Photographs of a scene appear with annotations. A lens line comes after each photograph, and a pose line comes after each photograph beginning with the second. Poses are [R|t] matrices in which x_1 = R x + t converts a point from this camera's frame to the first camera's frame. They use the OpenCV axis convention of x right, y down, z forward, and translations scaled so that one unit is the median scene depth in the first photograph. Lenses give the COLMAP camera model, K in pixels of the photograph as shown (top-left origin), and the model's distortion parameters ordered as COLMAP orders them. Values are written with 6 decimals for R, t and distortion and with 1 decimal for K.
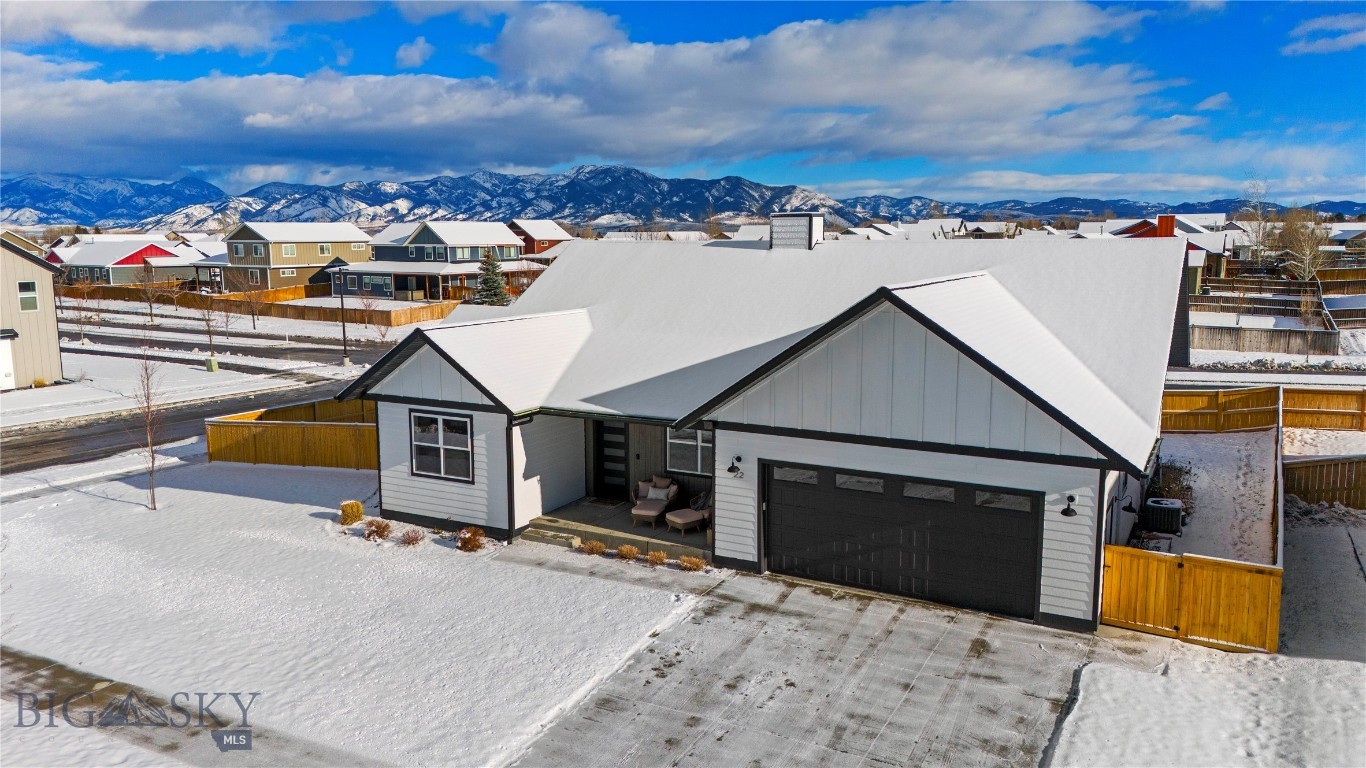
lens RADIAL K [[999.7, 0, 681.7], [0, 999.7, 386.6], [0, 0, 1]] dist [0.071393, -0.063856]
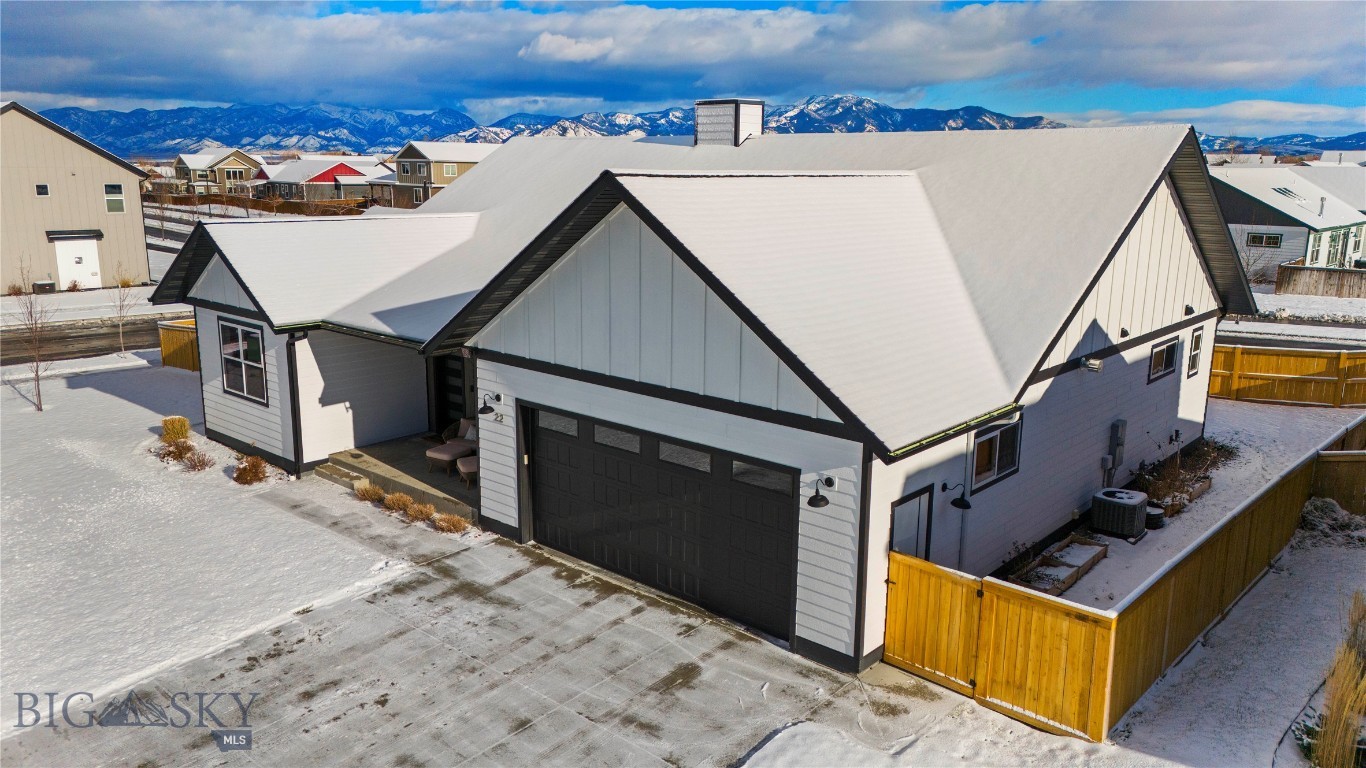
lens RADIAL K [[999.7, 0, 680.3], [0, 999.7, 387.3], [0, 0, 1]] dist [0.071393, -0.063856]
pose [[0.975436, 0.063176, -0.211028, 0.370319], [-0.049233, 0.996283, 0.070688, 0.001905], [0.214709, -0.058562, 0.974921, 0.268858]]
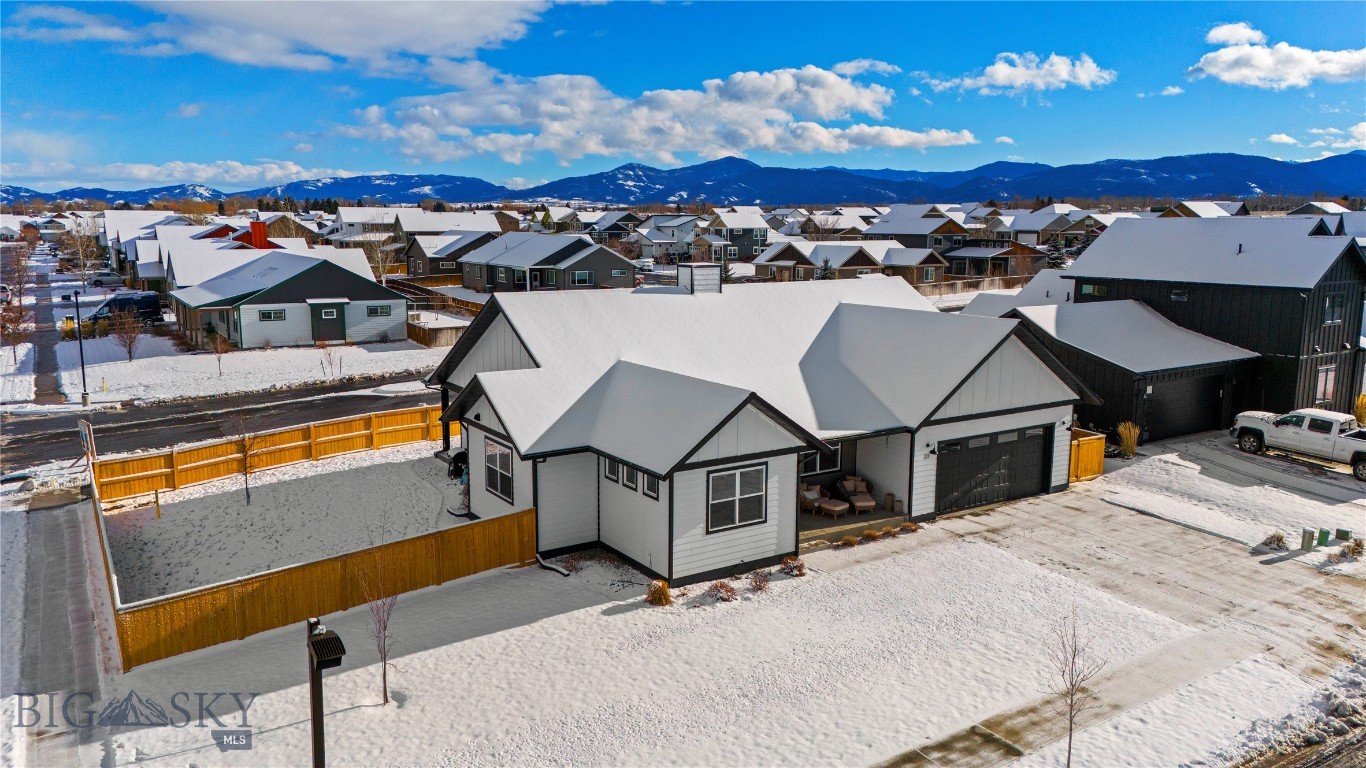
lens RADIAL K [[999.7, 0, 684.4], [0, 999.7, 385.2], [0, 0, 1]] dist [0.071393, -0.063856]
pose [[0.465124, -0.138937, 0.874275, -1.405201], [0.128430, 0.987749, 0.088644, -0.193282], [-0.875880, 0.071053, 0.477269, 0.617109]]
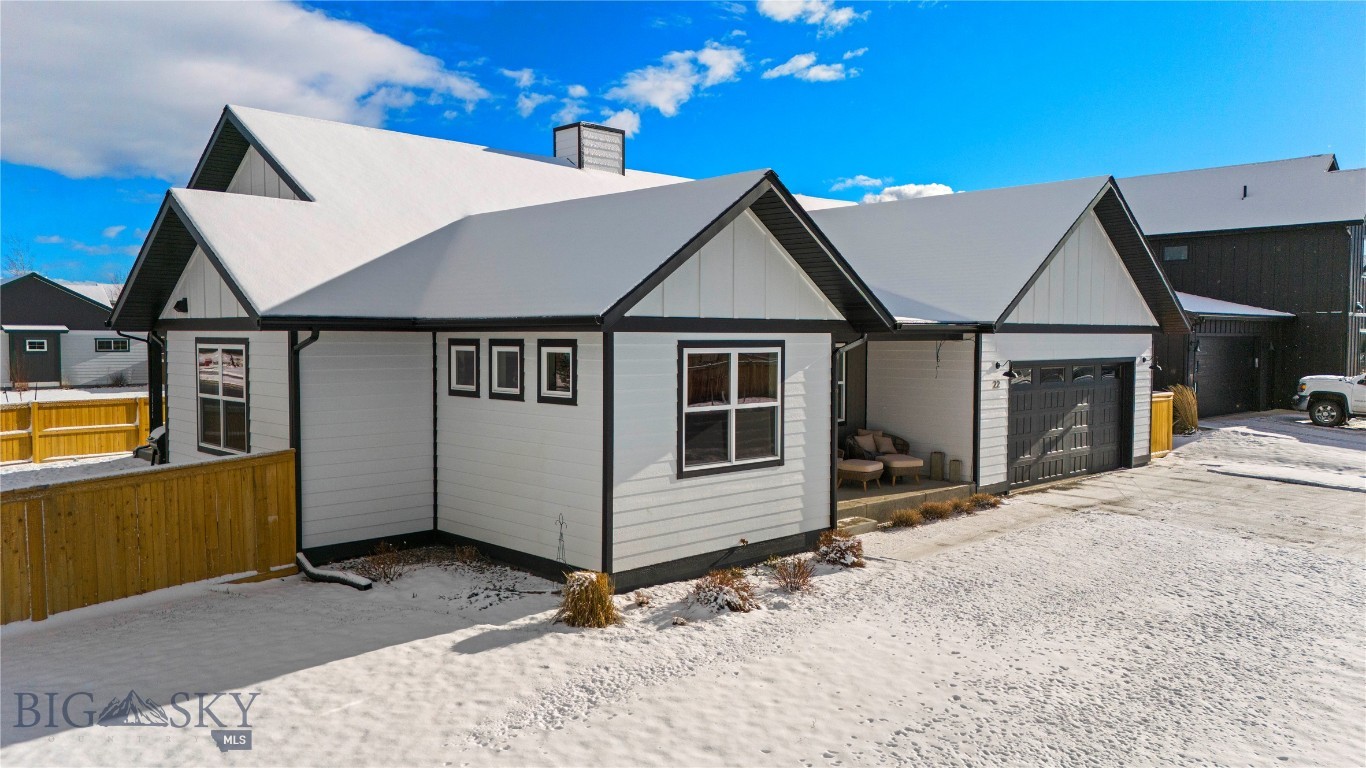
lens RADIAL K [[999.7, 0, 688.2], [0, 999.7, 388.3], [0, 0, 1]] dist [0.071393, -0.063856]
pose [[0.294274, -0.045701, 0.954628, -0.880279], [0.140854, 0.990022, 0.003976, 0.051985], [-0.945285, 0.133293, 0.297775, 1.016136]]
